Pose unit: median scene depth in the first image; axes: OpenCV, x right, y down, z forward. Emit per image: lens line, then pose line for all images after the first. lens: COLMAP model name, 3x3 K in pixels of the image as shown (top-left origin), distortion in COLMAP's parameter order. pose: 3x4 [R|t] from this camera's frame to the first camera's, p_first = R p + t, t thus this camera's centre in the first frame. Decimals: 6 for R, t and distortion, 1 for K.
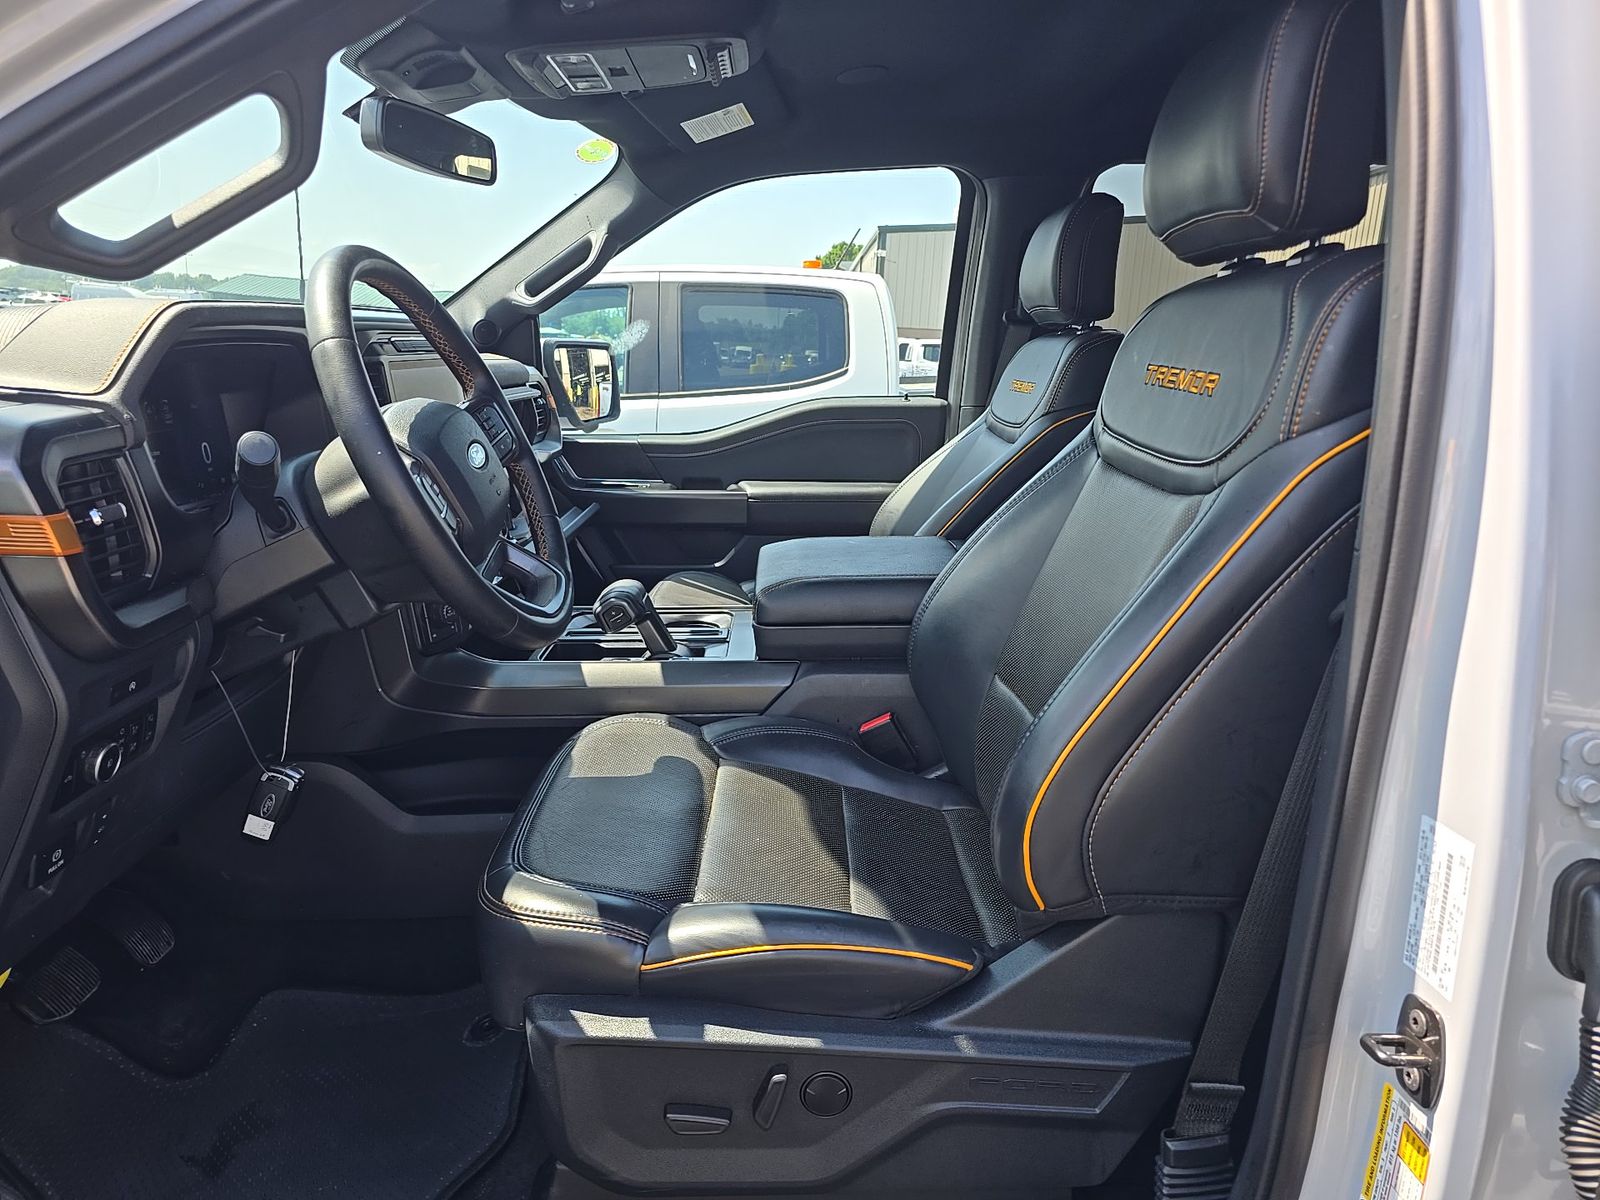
lens RADIAL K [[1060.6, 0, 800.0], [0, 1060.6, 600.0], [0, 0, 1]] dist [-0.003058, -0.002079]
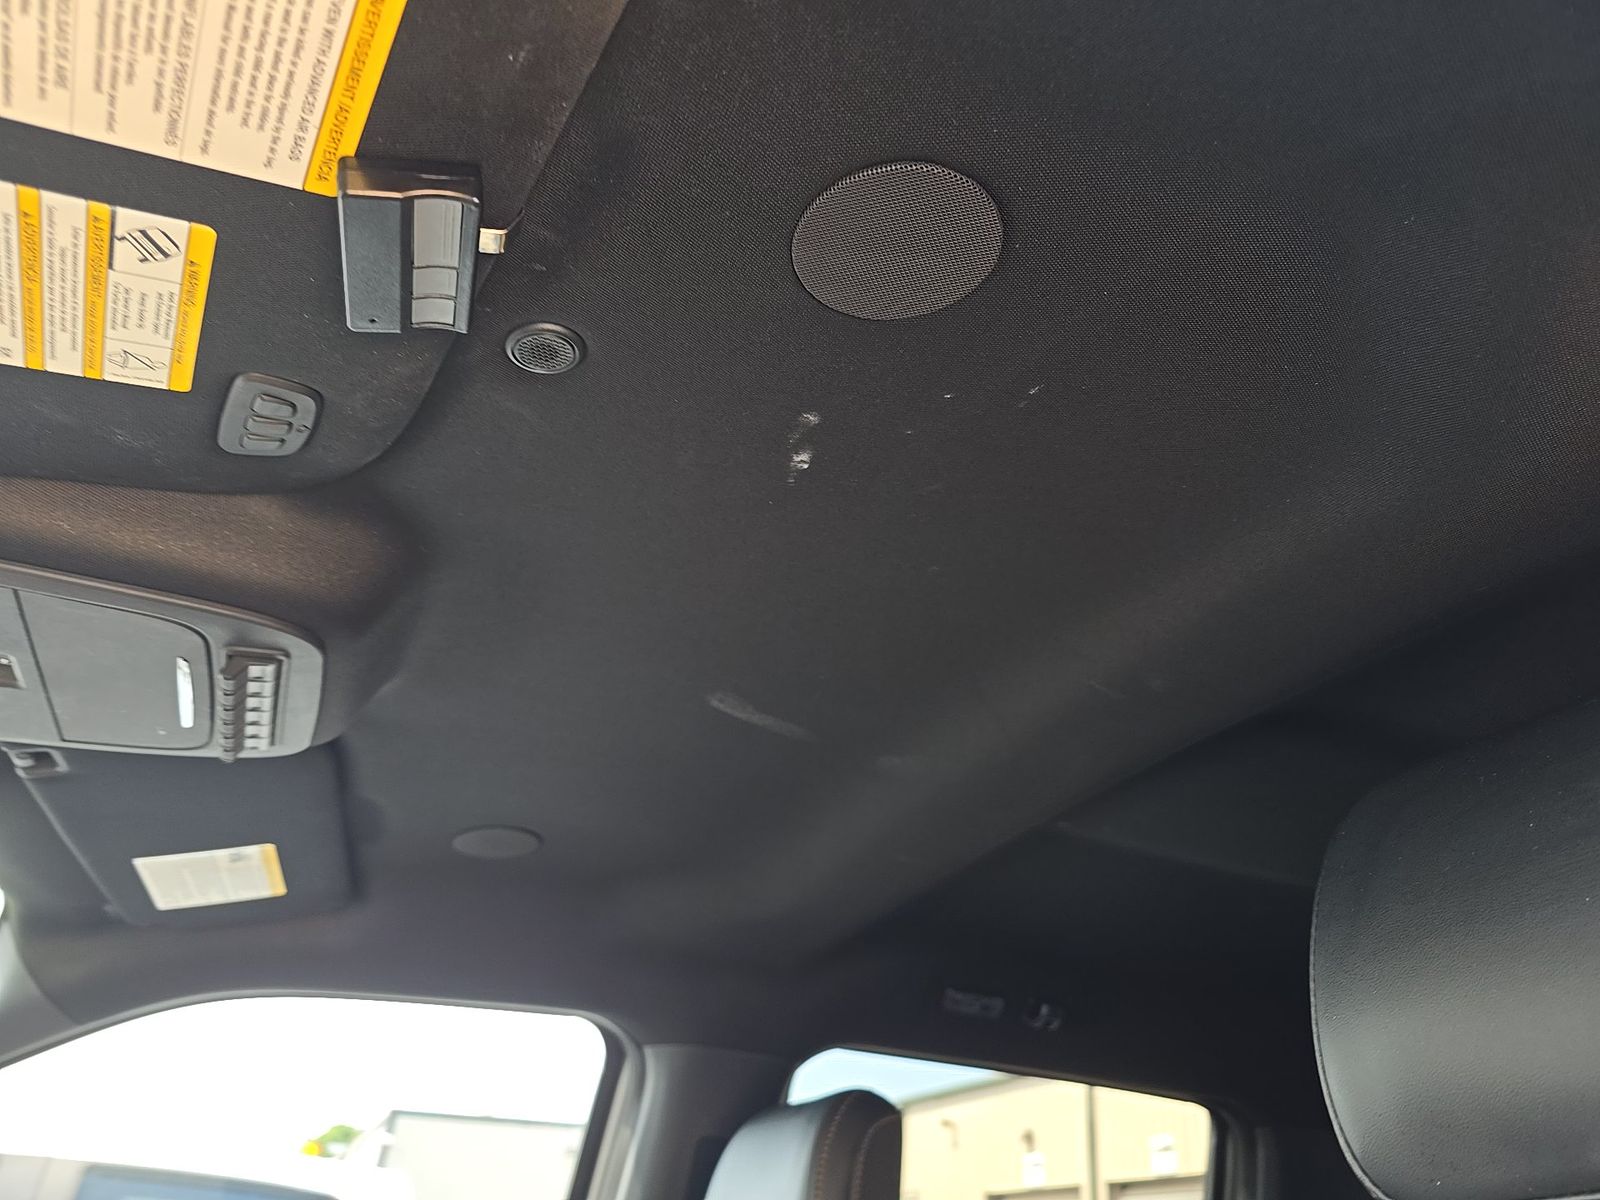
lens RADIAL K [[1060.6, 0, 800.0], [0, 1060.6, 600.0], [0, 0, 1]] dist [-0.003058, -0.002079]
pose [[0.914824, 0.256937, 0.311578, -0.007802], [0.044120, 0.703311, -0.709512, -0.146970], [-0.401436, 0.662825, 0.632070, 0.432243]]
